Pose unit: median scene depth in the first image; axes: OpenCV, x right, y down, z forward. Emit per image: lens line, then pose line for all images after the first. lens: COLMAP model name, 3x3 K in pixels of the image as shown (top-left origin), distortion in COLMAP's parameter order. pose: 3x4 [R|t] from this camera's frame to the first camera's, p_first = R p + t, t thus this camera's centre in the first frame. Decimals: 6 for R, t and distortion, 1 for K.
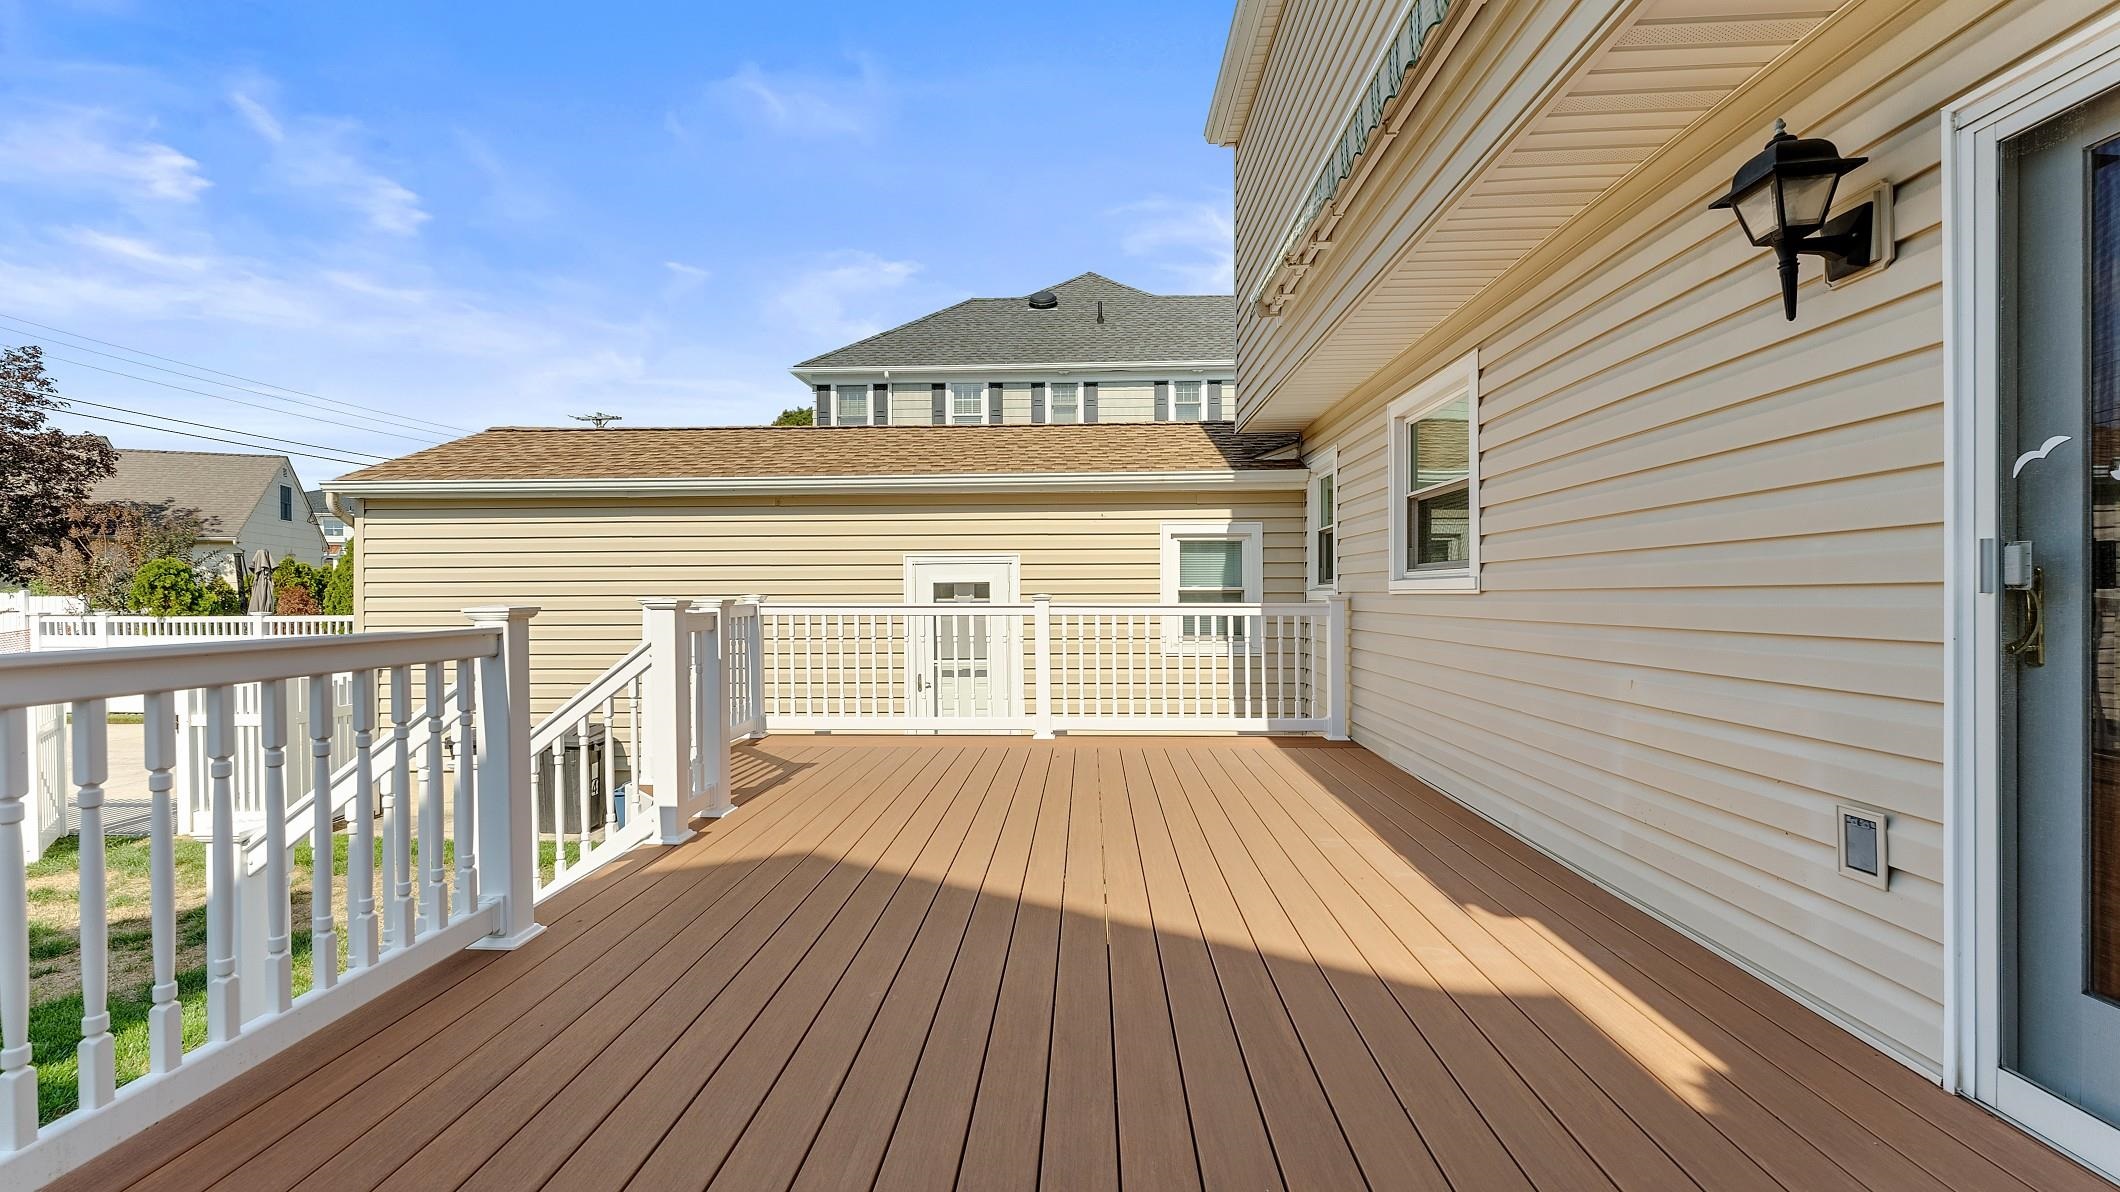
lens RADIAL K [[851.2, 0, 1066.1], [0, 851.2, 591.8], [0, 0, 1]] dist [0.001676, 0.000241]
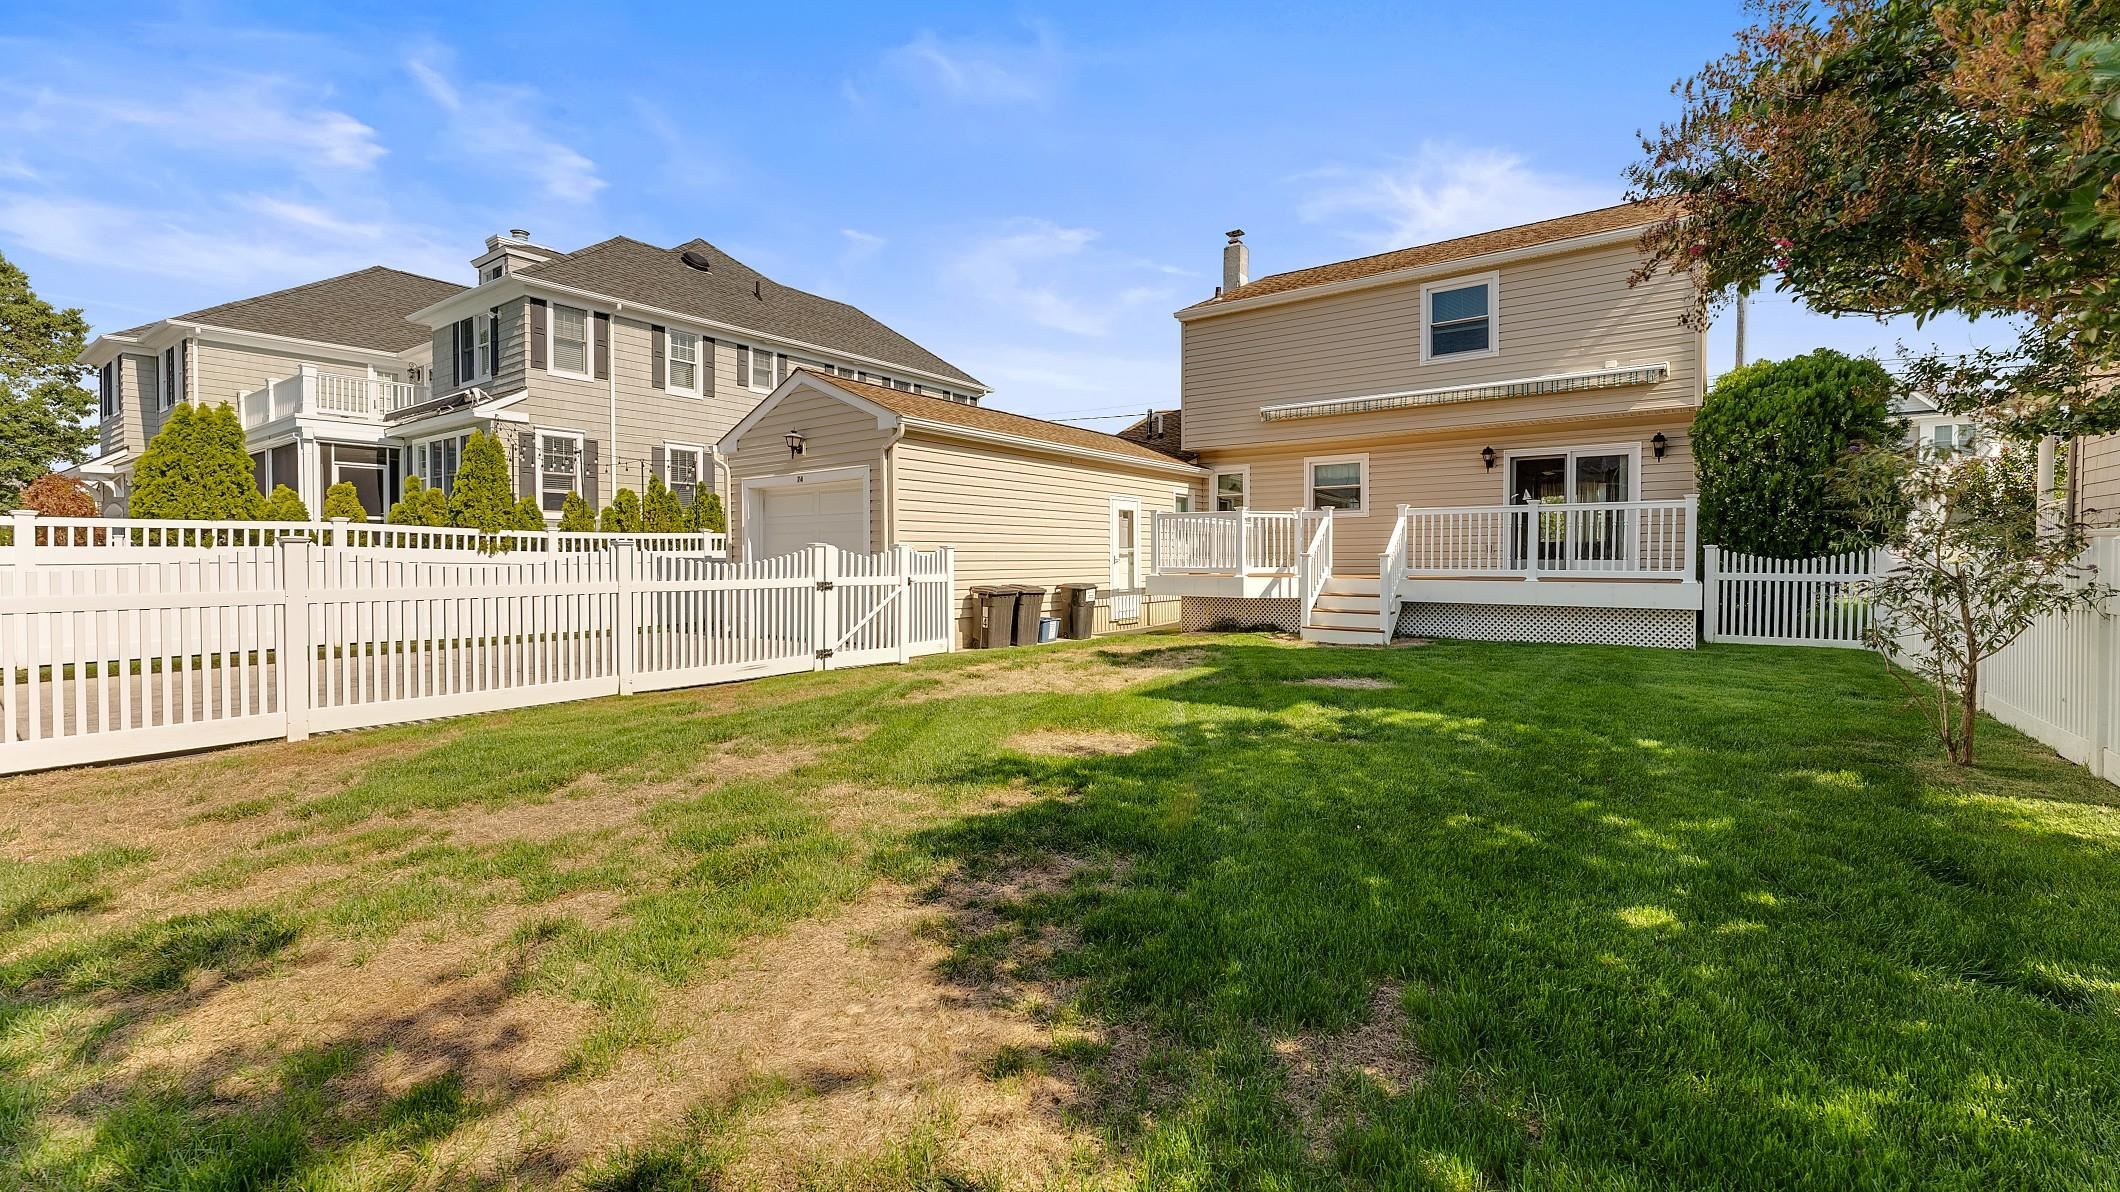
lens RADIAL K [[851.2, 0, 1076.3], [0, 851.2, 567.7], [0, 0, 1]] dist [0.001676, 0.000241]
pose [[0.557091, -0.007311, 0.830419, -0.734134], [-0.000546, 0.999958, 0.009170, 0.042033], [-0.830451, -0.005562, 0.557063, -0.008597]]
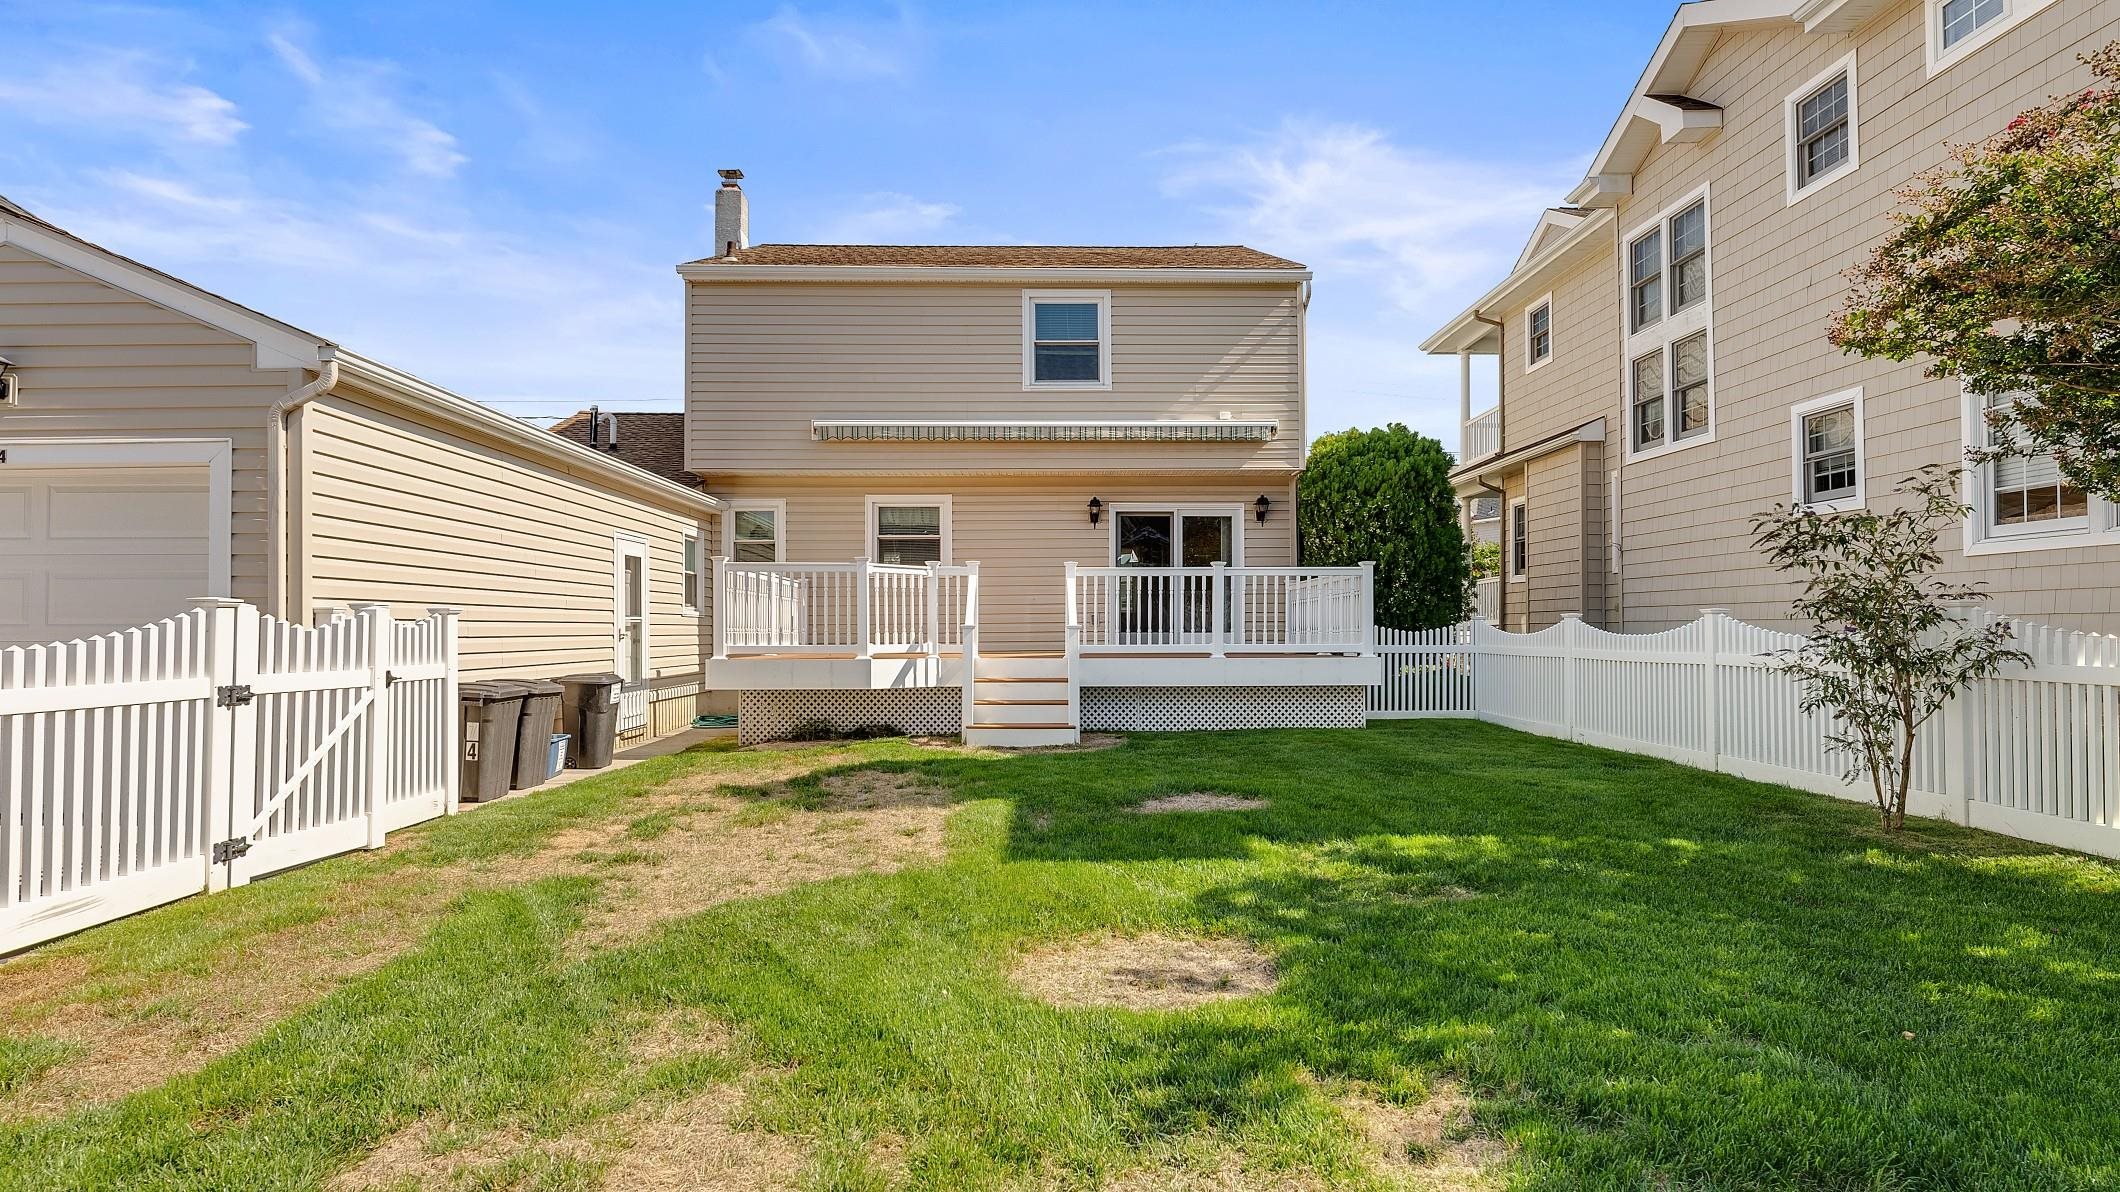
lens RADIAL K [[1073.9, 0, 1052.0], [0, 1073.9, 611.7], [0, 0, 1]] dist [0.005197, -0.000060]
pose [[-0.045691, 0.020262, 0.998750, -0.694781], [0.003383, 0.999792, -0.020128, 0.041954], [-0.998950, 0.002459, -0.045751, 0.176364]]
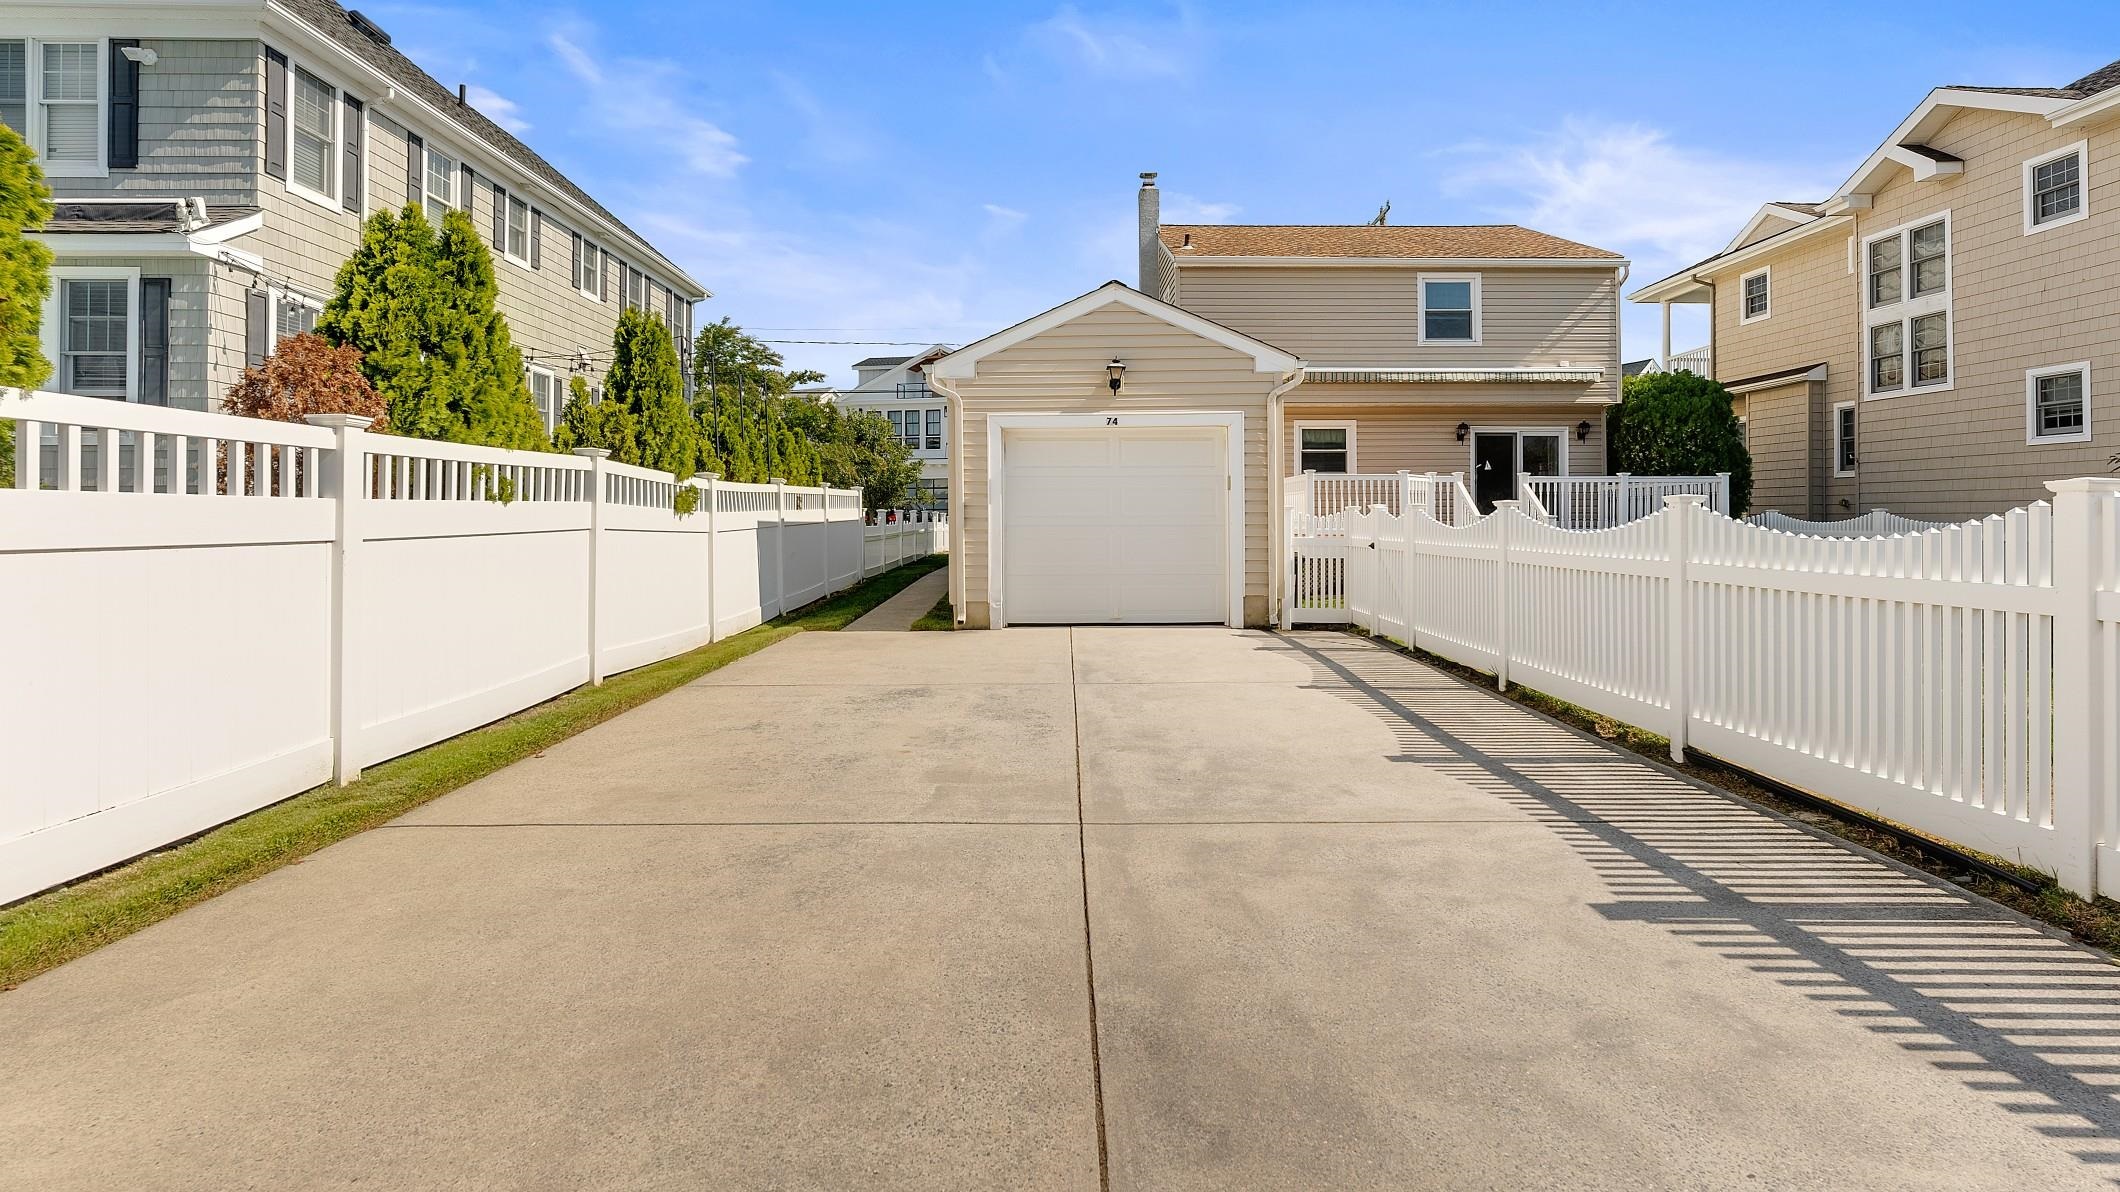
lens RADIAL K [[996.4, 0, 1071.7], [0, 996.4, 511.0], [0, 0, 1]] dist [0.001994, -0.001077]
pose [[-0.039949, 0.008627, 0.999164, -0.902580], [0.001664, 0.999962, -0.008568, 0.039797], [-0.999200, 0.001320, -0.039961, 0.546116]]
